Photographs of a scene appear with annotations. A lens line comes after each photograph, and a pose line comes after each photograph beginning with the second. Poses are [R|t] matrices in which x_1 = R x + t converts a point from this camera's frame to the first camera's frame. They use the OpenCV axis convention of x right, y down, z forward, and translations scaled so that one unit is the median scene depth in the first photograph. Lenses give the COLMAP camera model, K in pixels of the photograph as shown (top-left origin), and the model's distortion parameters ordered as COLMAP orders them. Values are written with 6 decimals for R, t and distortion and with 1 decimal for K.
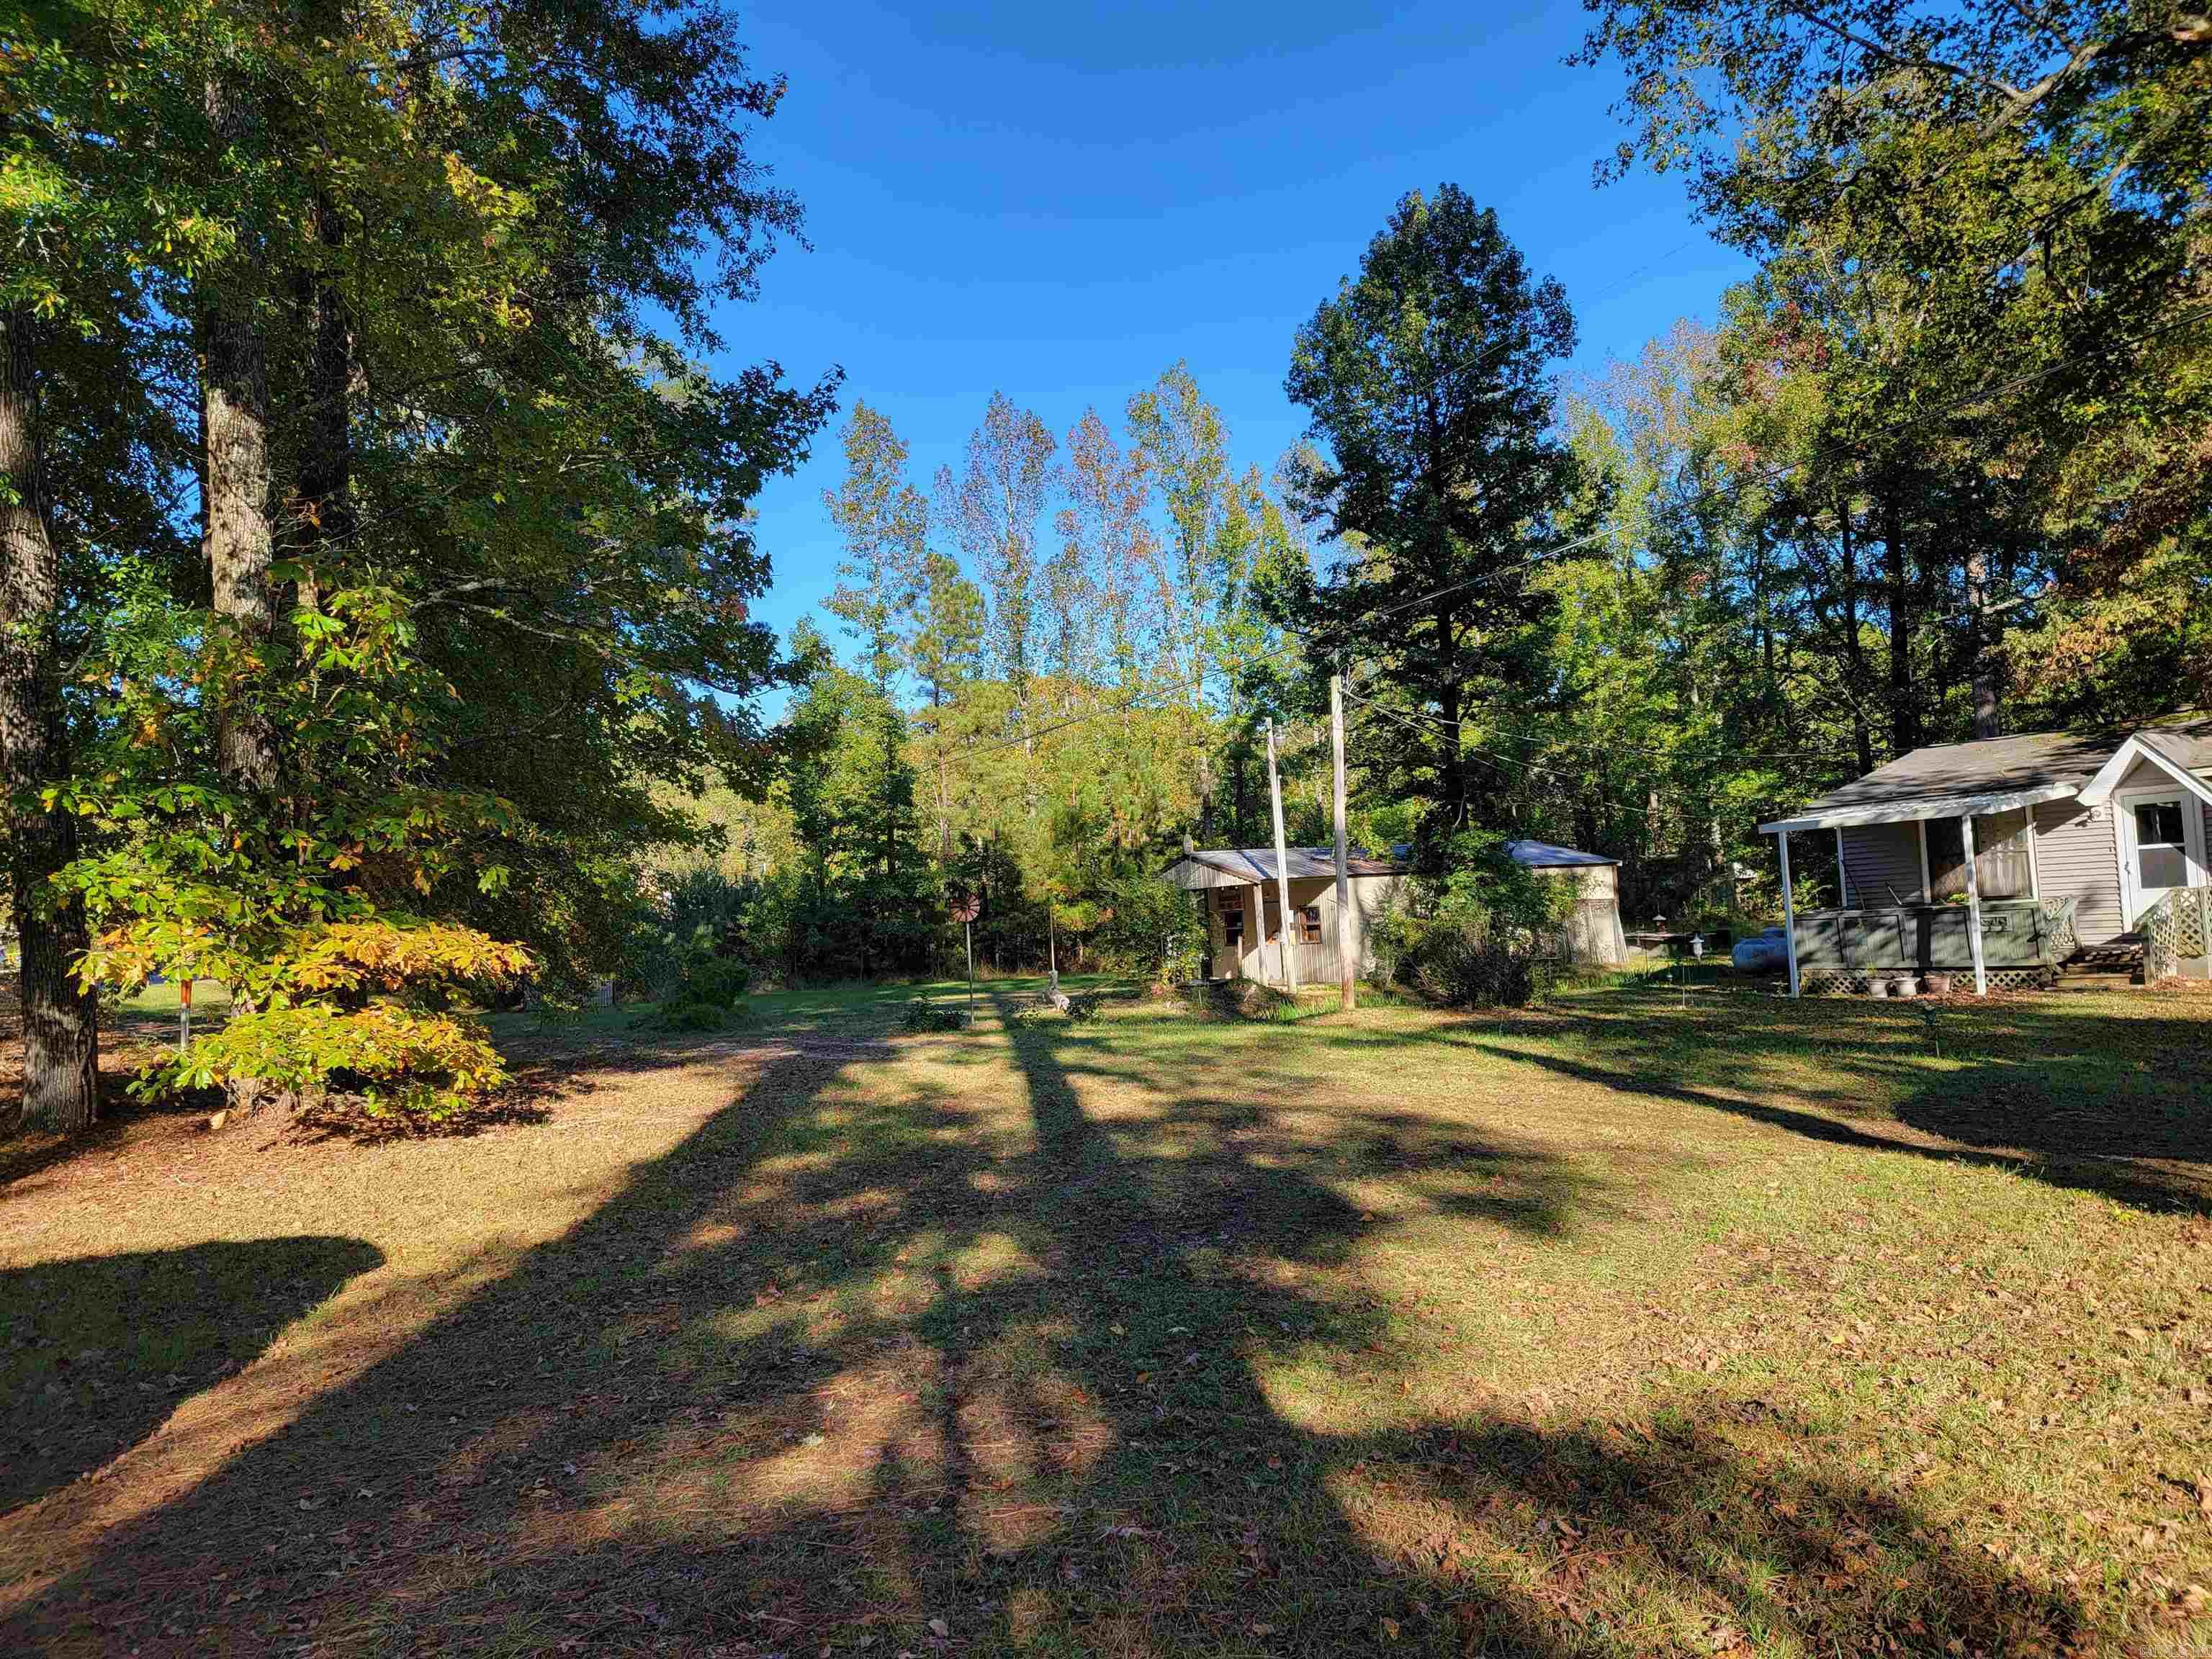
lens RADIAL K [[1513.4, 0, 1104.2], [0, 1513.4, 846.0], [0, 0, 1]] dist [0.093356, -0.079231]
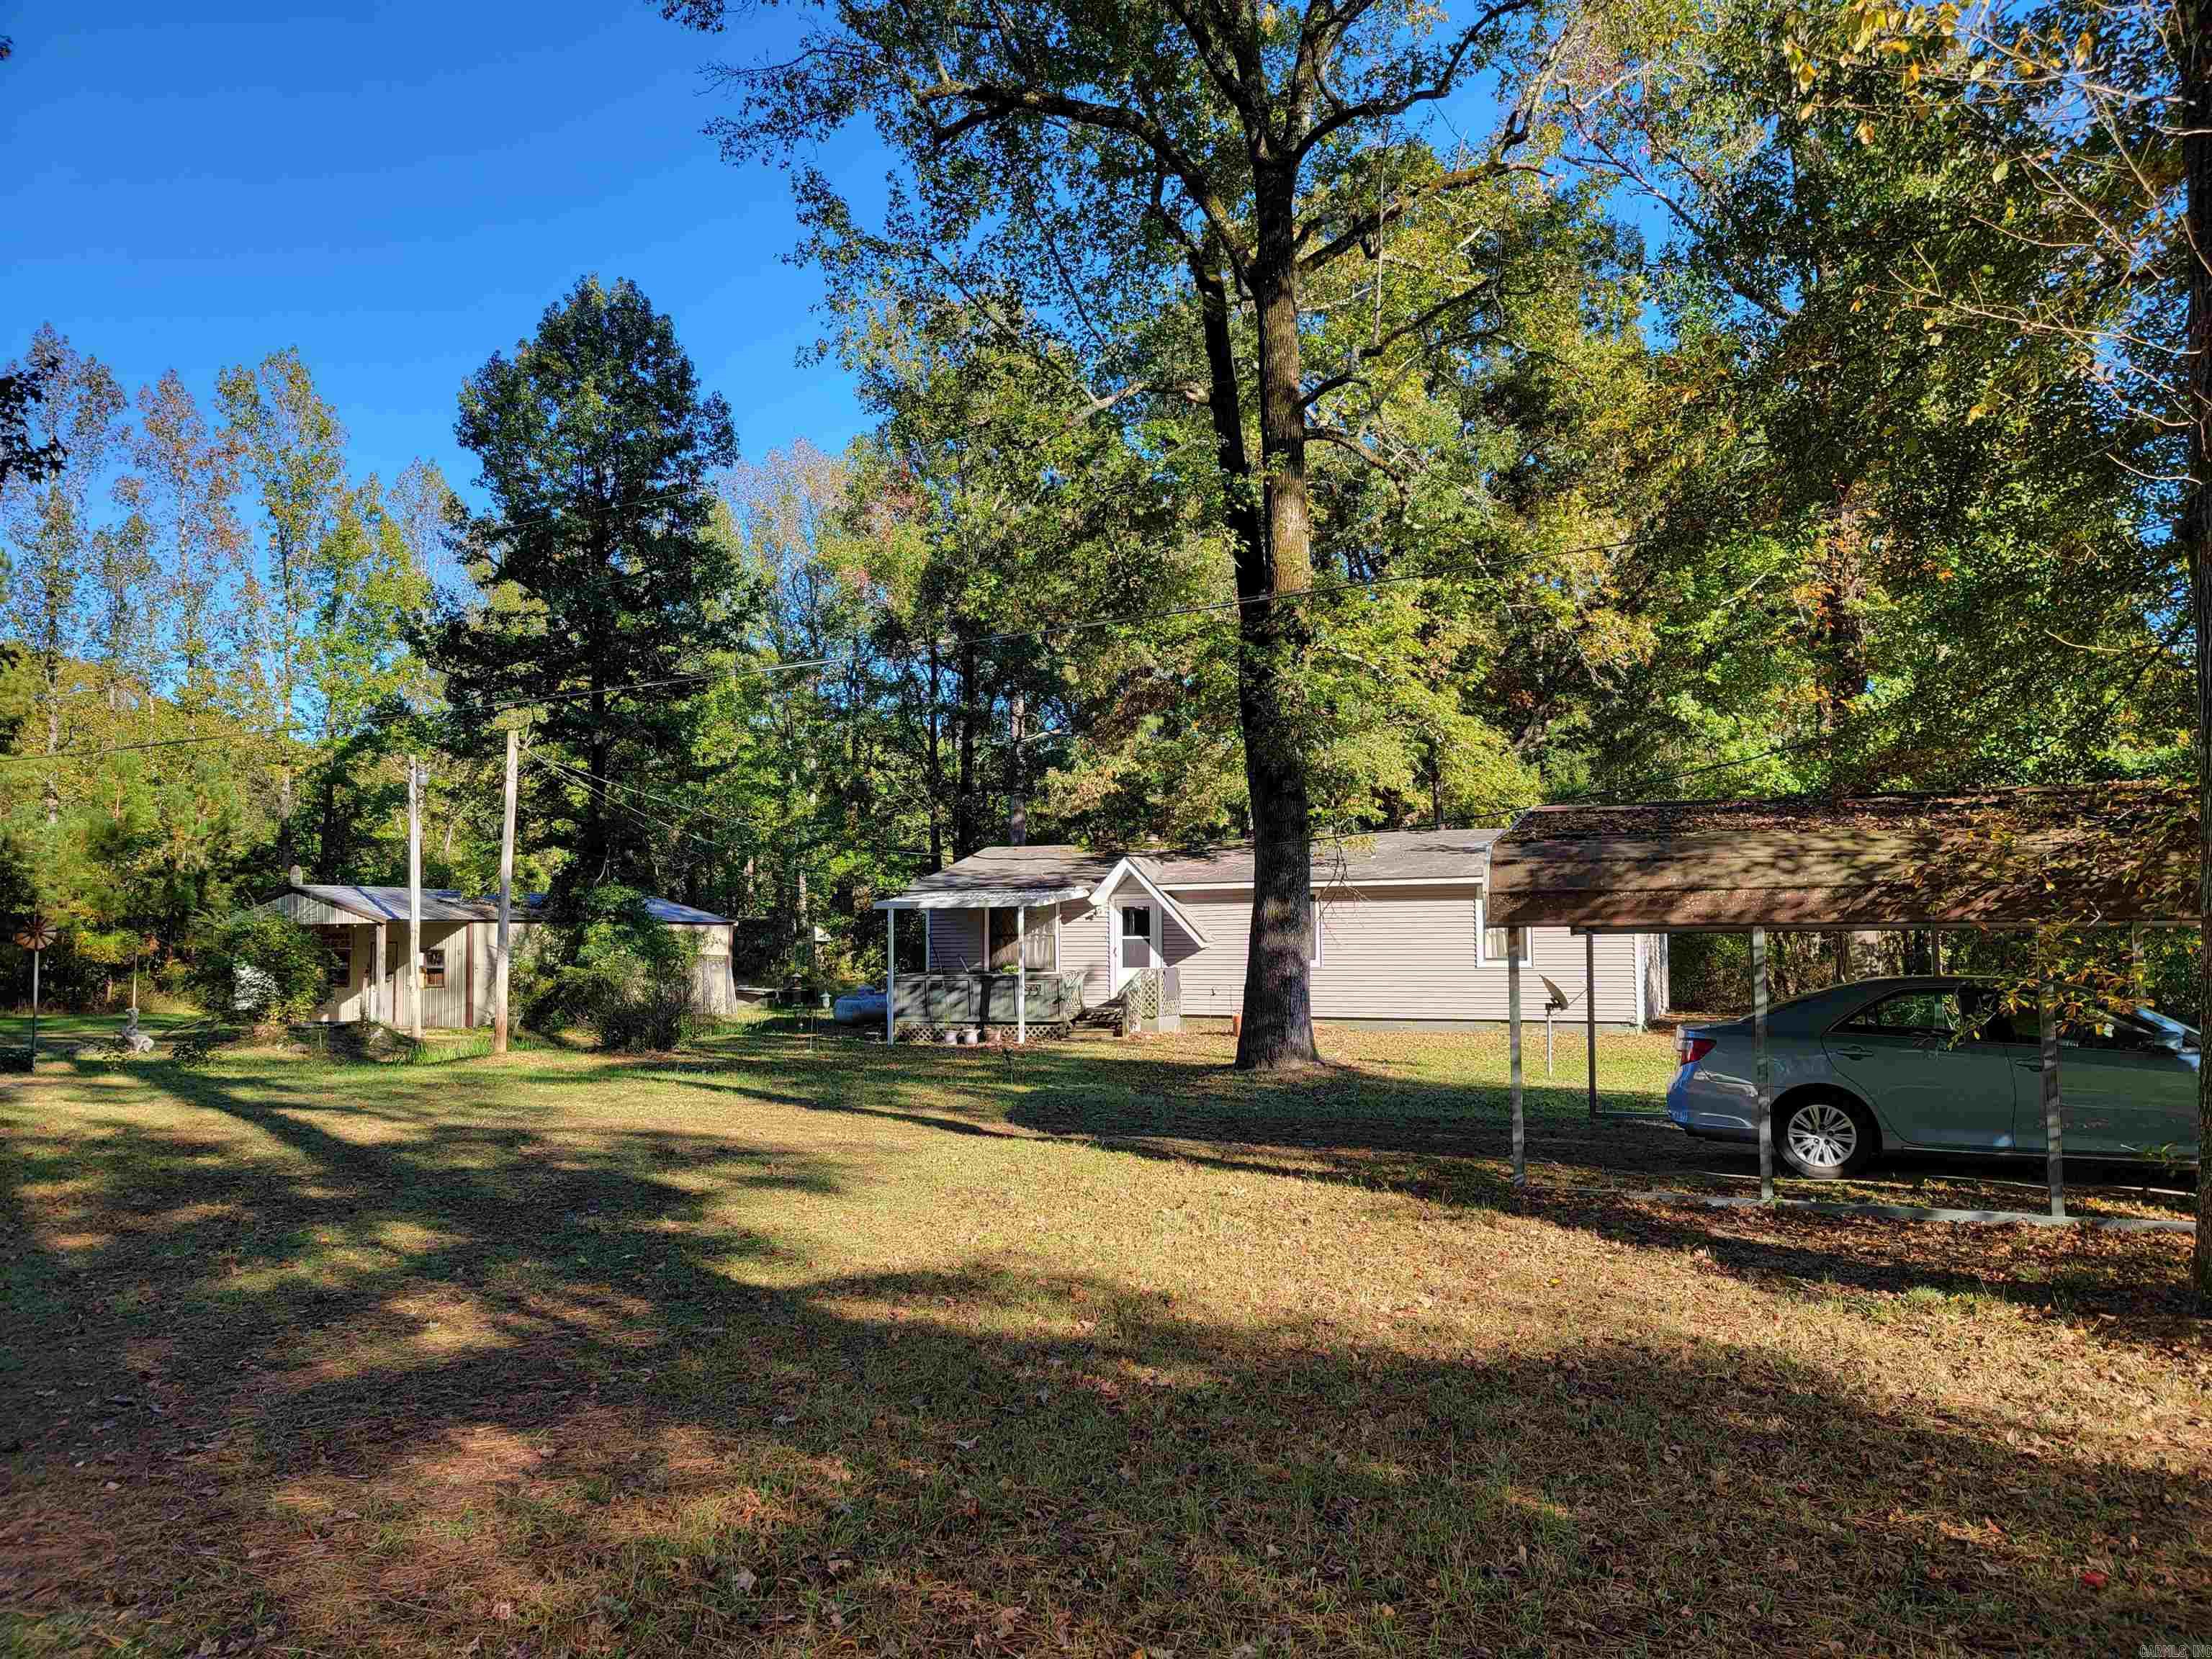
lens RADIAL K [[1553.7, 0, 1106.0], [0, 1553.7, 829.5], [0, 0, 1]] dist [0.005724, 0.002013]
pose [[0.823969, 0.092882, 0.558970, -0.080743], [-0.069115, 0.995582, -0.063550, -0.003757], [-0.562403, 0.013730, 0.826749, -0.085888]]
